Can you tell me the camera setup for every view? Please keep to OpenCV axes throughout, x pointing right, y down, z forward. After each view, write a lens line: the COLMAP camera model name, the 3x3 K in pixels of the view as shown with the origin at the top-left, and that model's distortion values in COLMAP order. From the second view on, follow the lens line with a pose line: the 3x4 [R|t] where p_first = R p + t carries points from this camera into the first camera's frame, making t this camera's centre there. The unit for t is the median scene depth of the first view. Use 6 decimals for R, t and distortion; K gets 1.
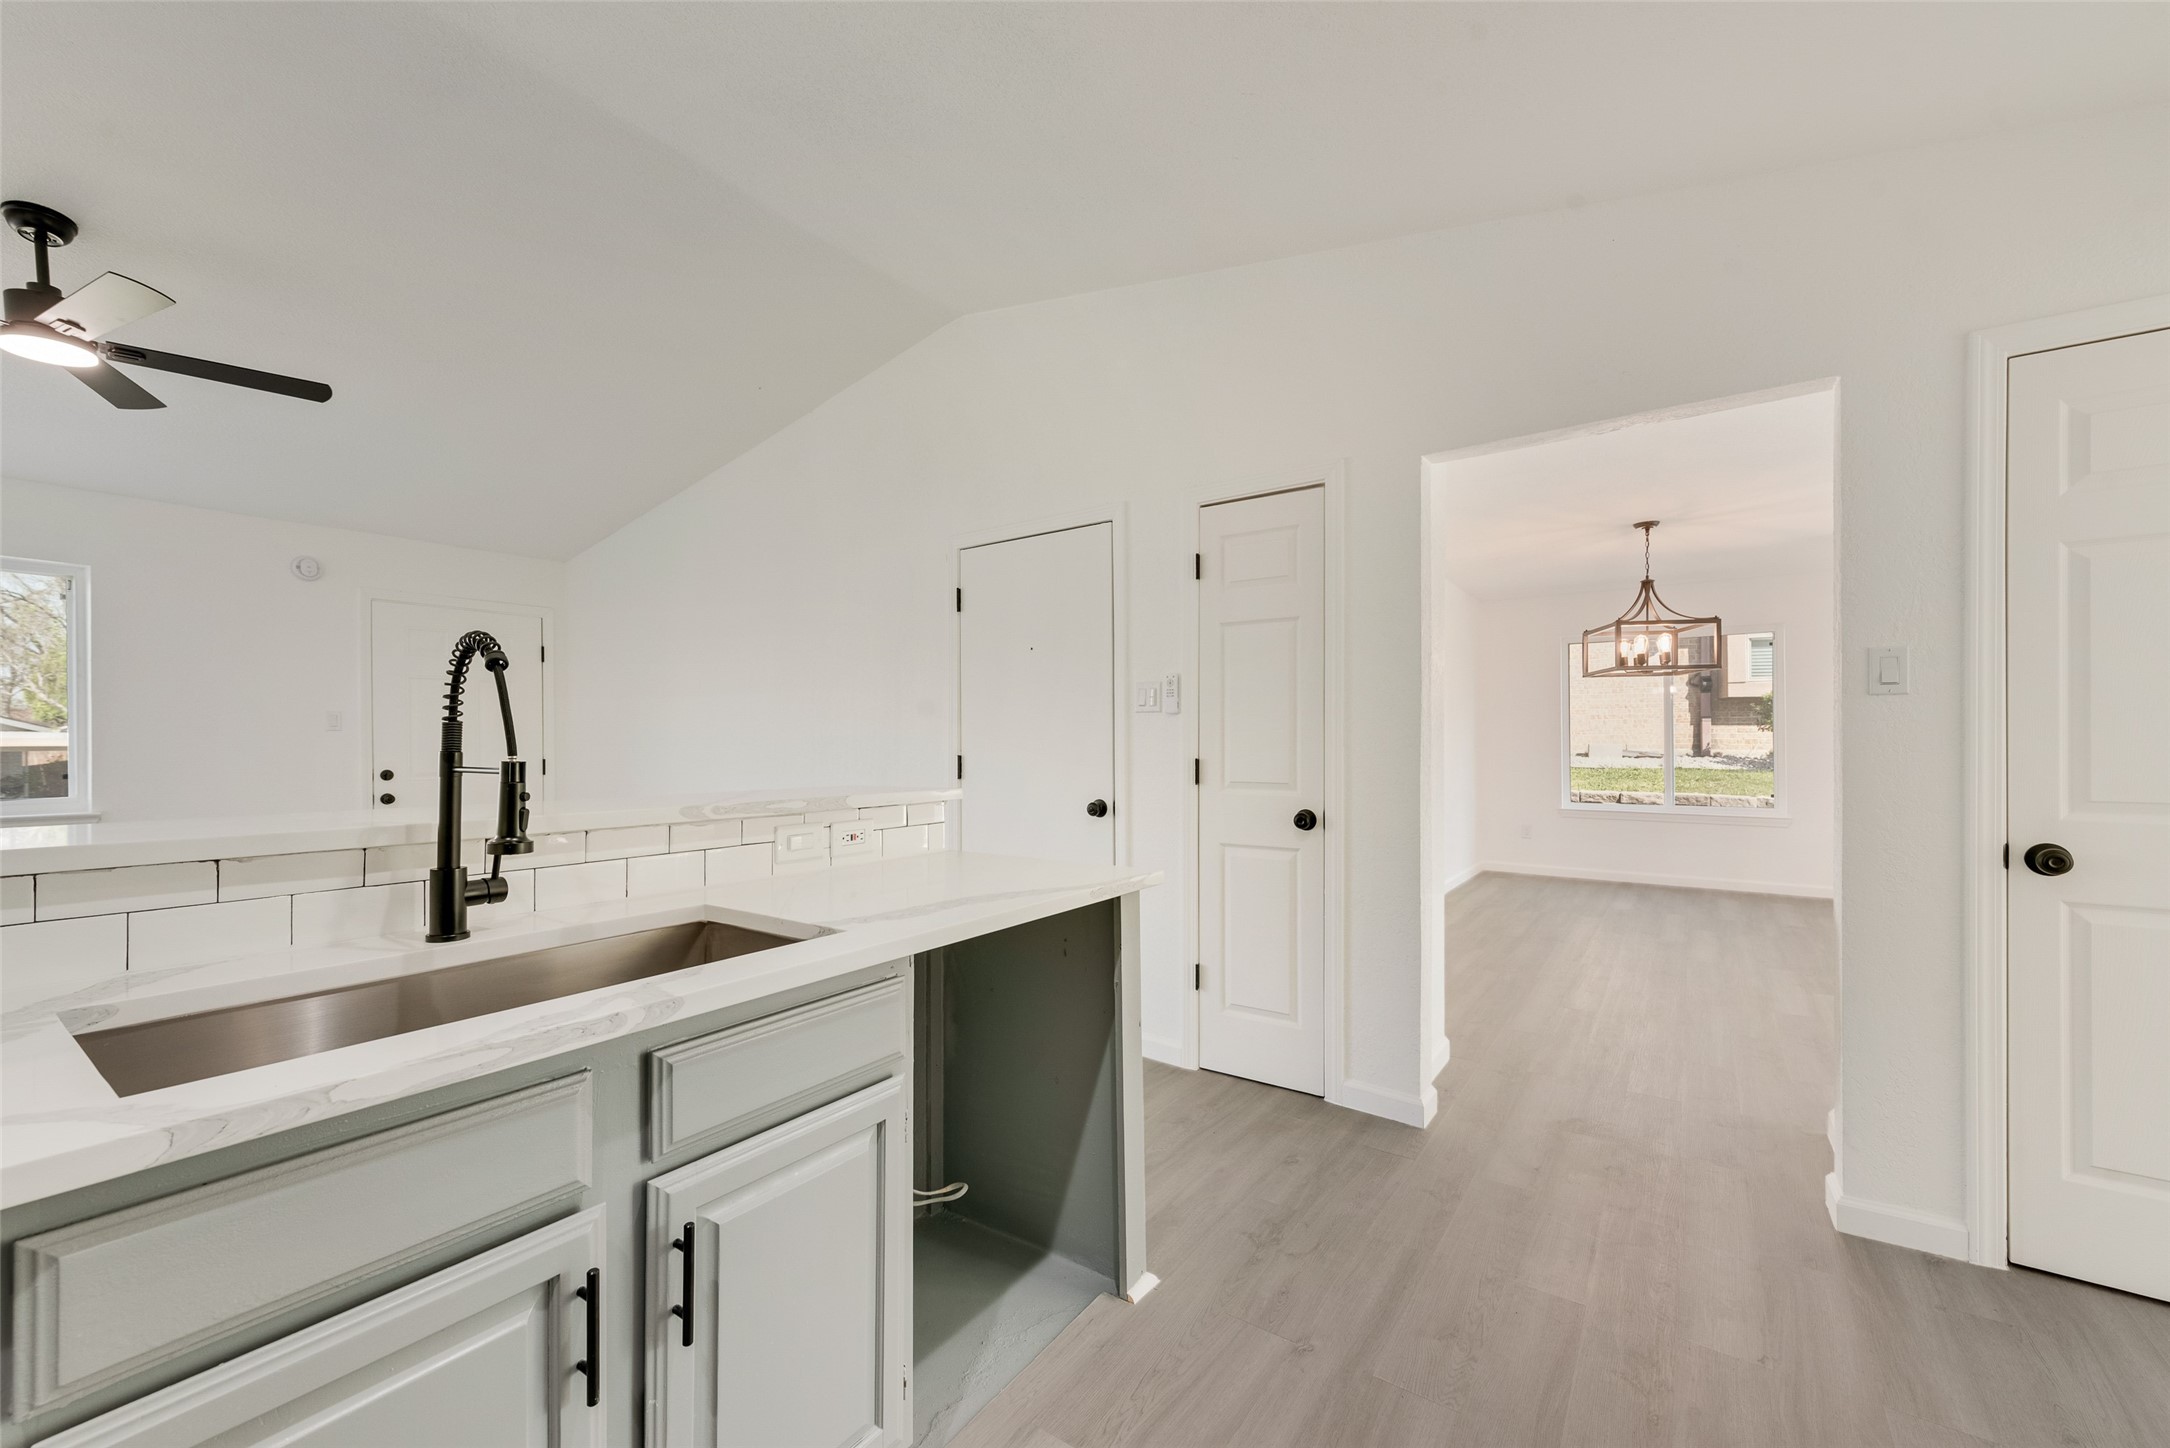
lens RADIAL K [[852.8, 0, 1081.7], [0, 852.8, 734.8], [0, 0, 1]] dist [0.004748, 0.000105]
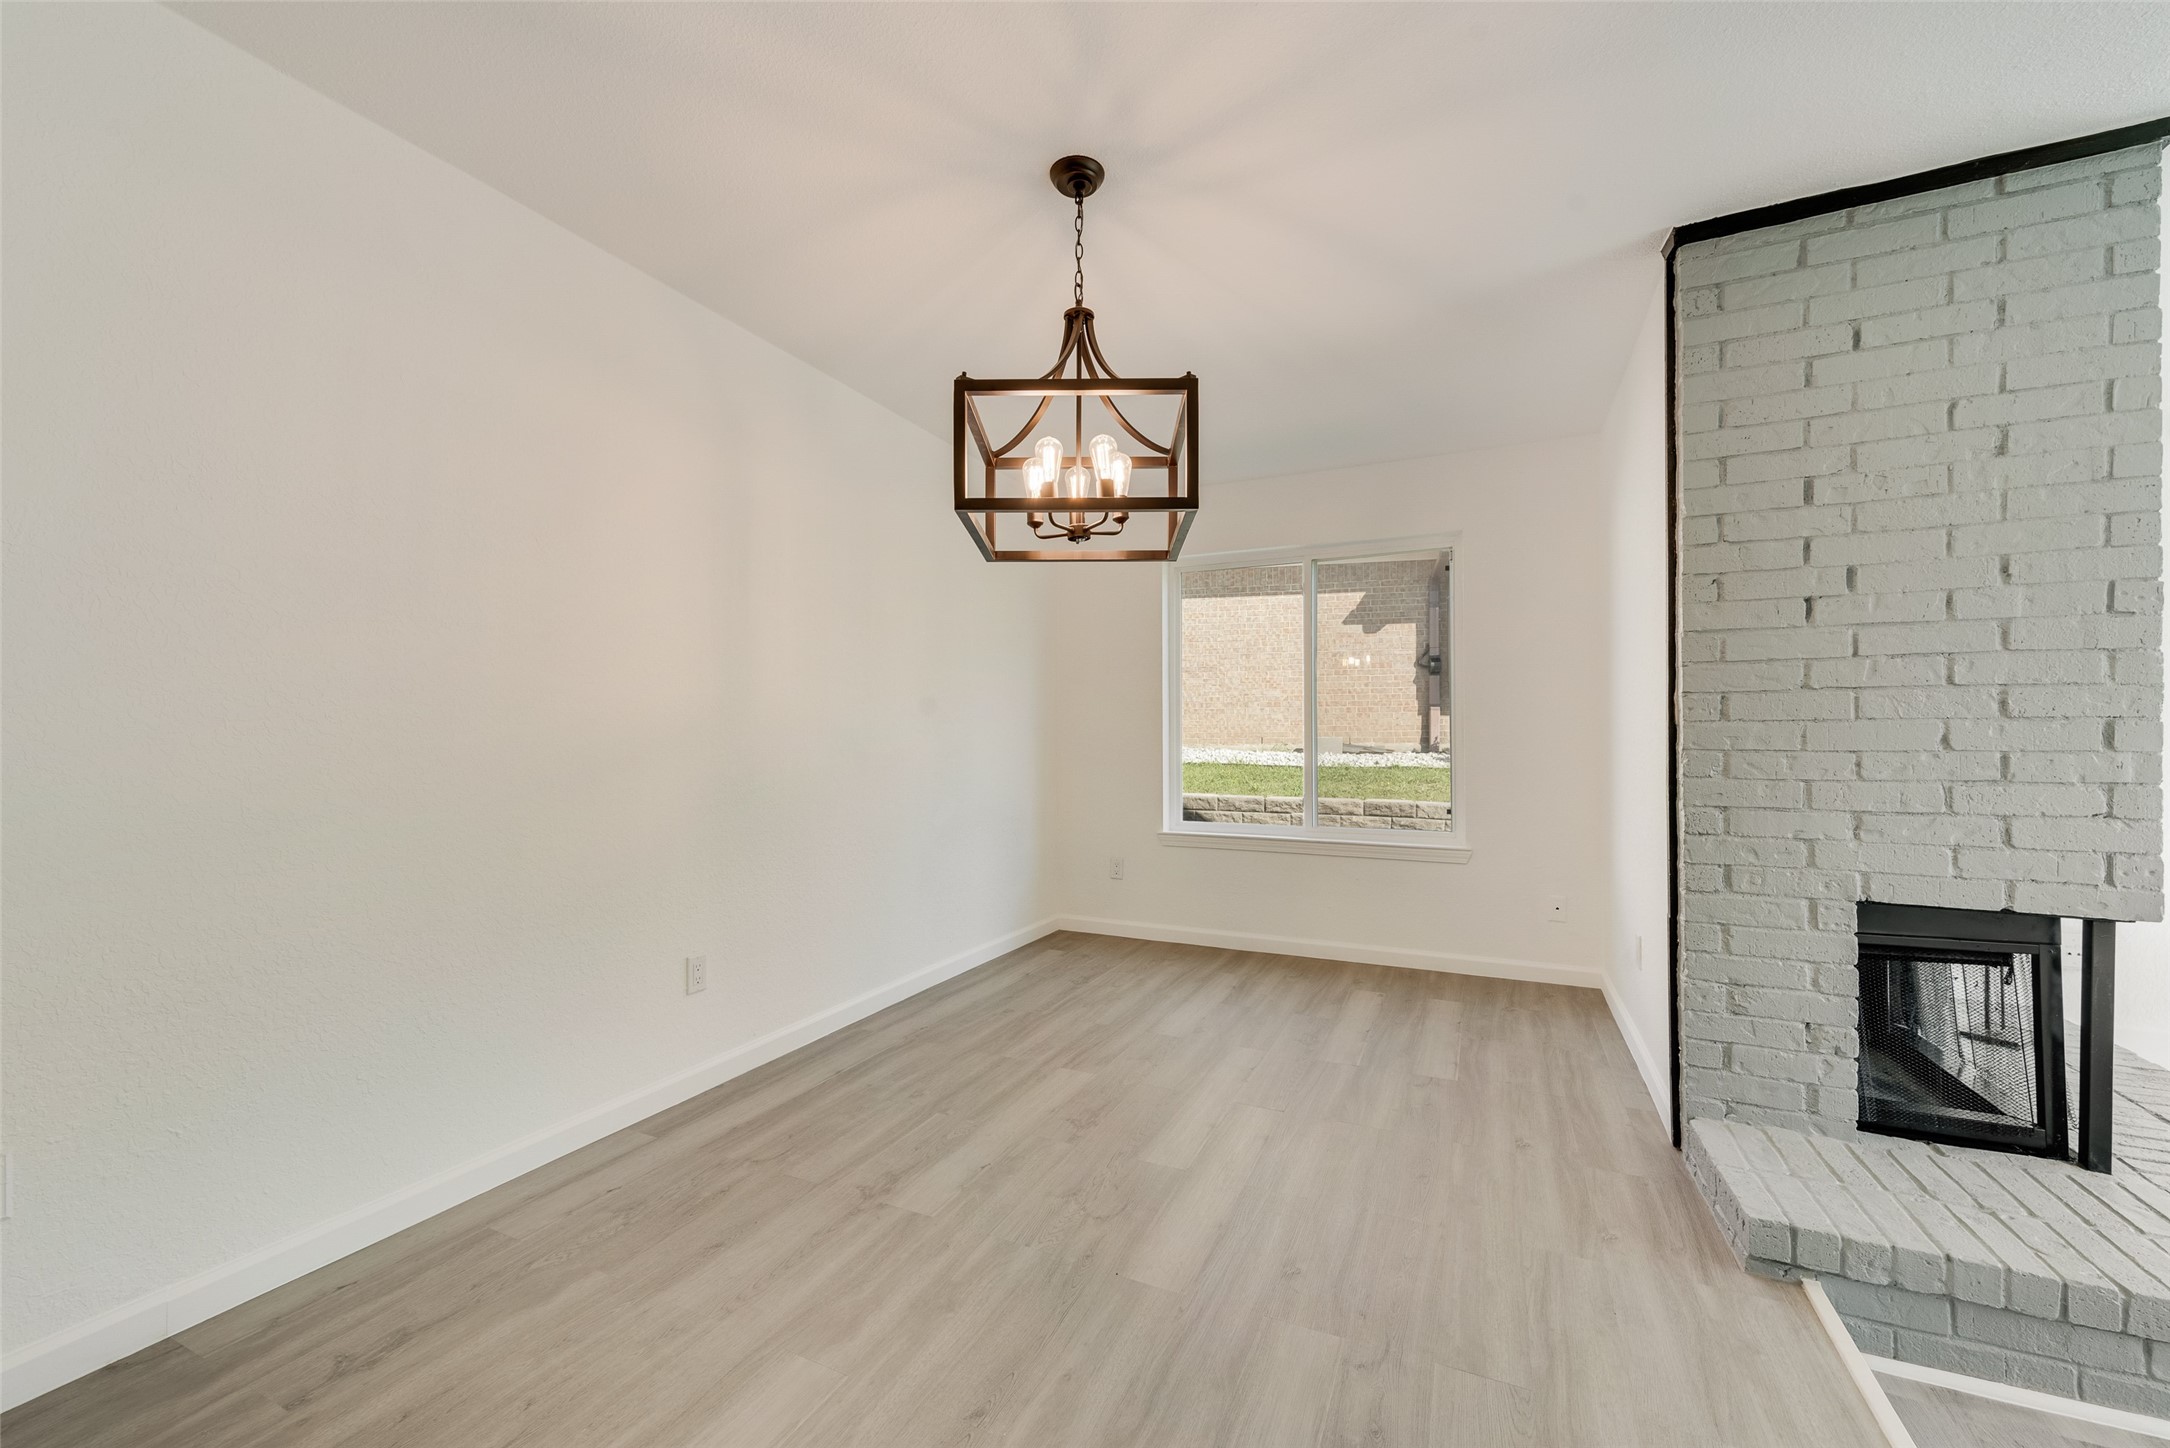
lens RADIAL K [[852.8, 0, 1081.7], [0, 852.8, 734.8], [0, 0, 1]] dist [0.004748, 0.000105]
pose [[0.983475, 0.007717, 0.180879, 0.285023], [-0.008479, 0.999958, 0.003437, 0.009657], [-0.180844, -0.004913, 0.983499, 0.288399]]
